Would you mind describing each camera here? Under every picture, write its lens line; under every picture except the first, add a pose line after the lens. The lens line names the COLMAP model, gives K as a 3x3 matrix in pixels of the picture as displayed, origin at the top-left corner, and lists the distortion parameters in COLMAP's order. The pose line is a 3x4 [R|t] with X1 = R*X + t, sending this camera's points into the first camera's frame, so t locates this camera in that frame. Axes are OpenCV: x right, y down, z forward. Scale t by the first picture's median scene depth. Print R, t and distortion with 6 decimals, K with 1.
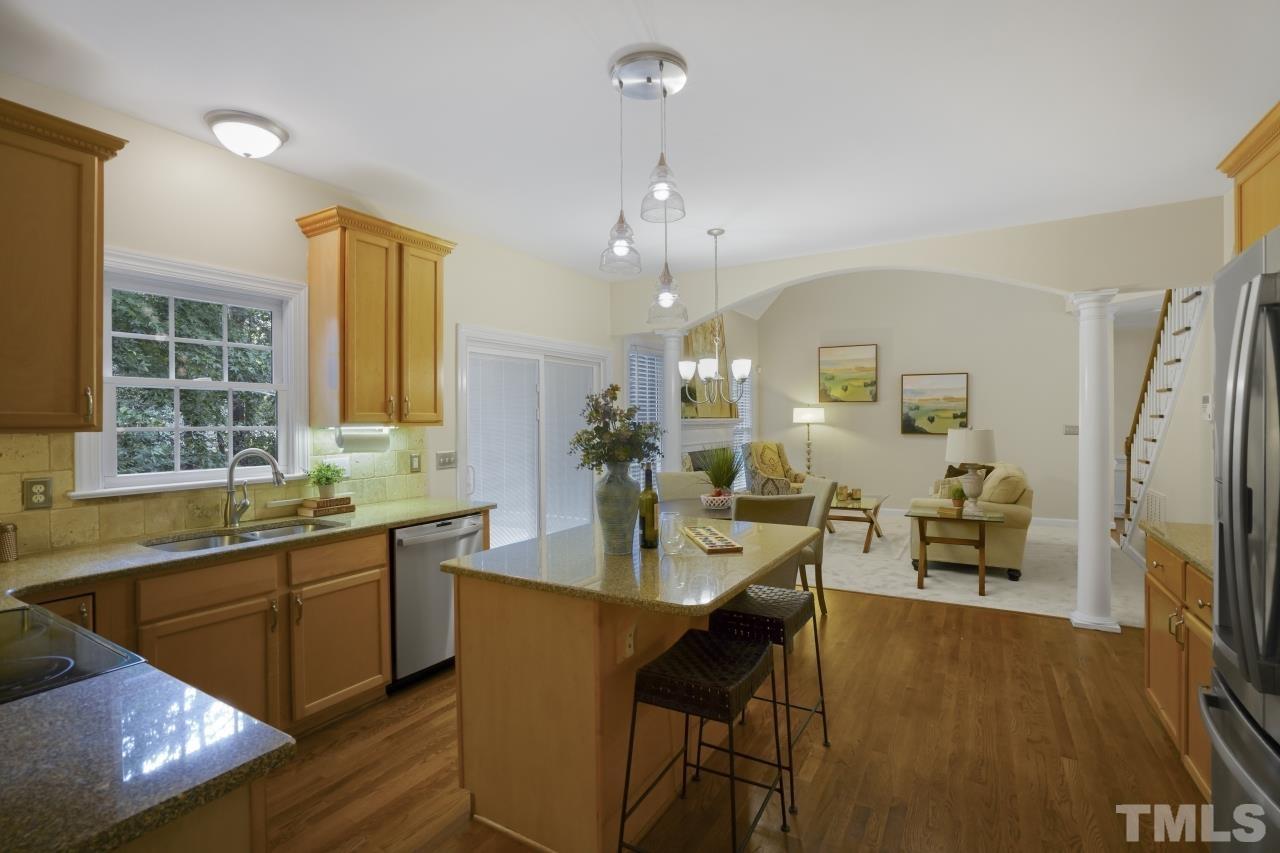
lens RADIAL K [[584.9, 0, 651.5], [0, 584.9, 425.7], [0, 0, 1]] dist [-0.027486, 0.003557]
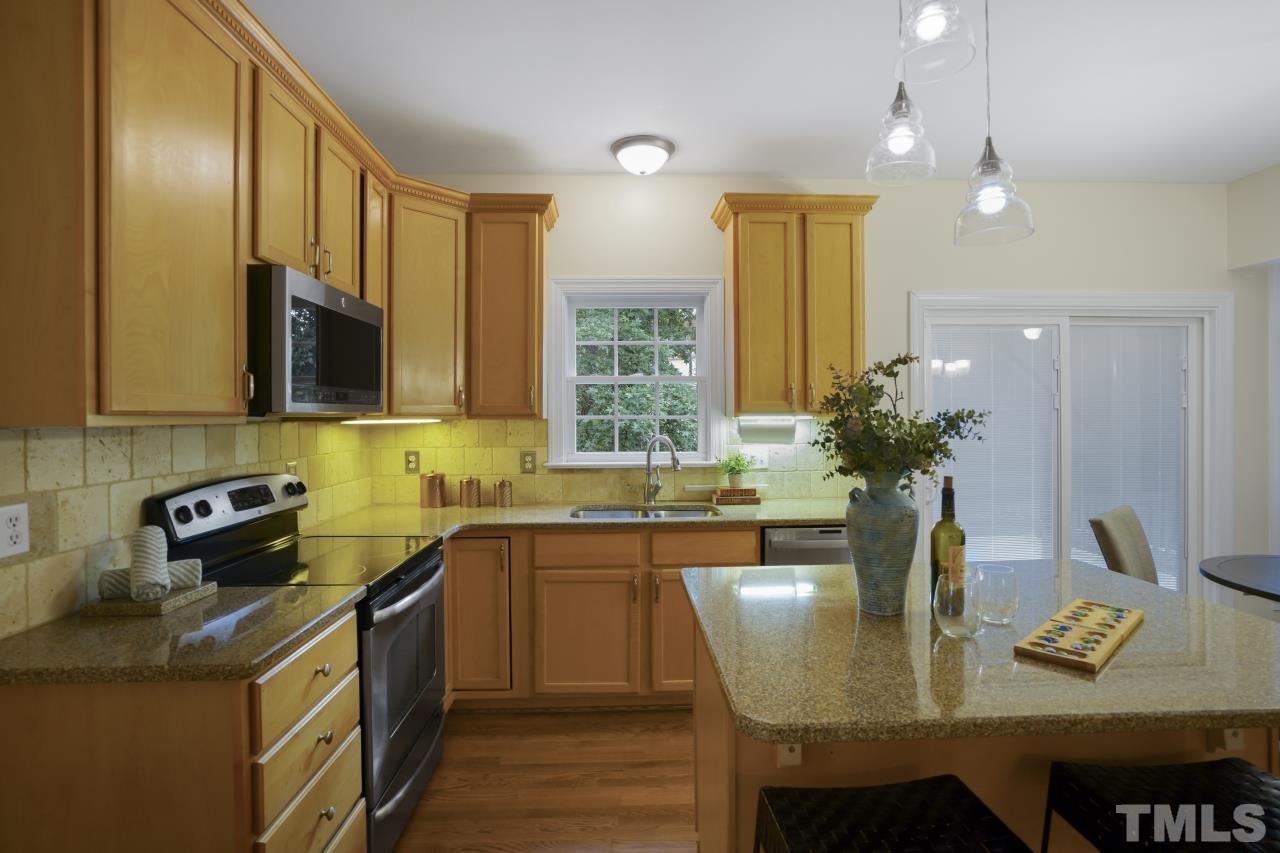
lens RADIAL K [[630.8, 0, 645.0], [0, 630.8, 420.5], [0, 0, 1]] dist [-0.046041, 0.003664]
pose [[0.532883, 0.010903, -0.846119, 0.321014], [-0.006333, 0.999940, 0.008897, 0.000496], [0.846165, 0.000618, 0.532920, 0.336622]]
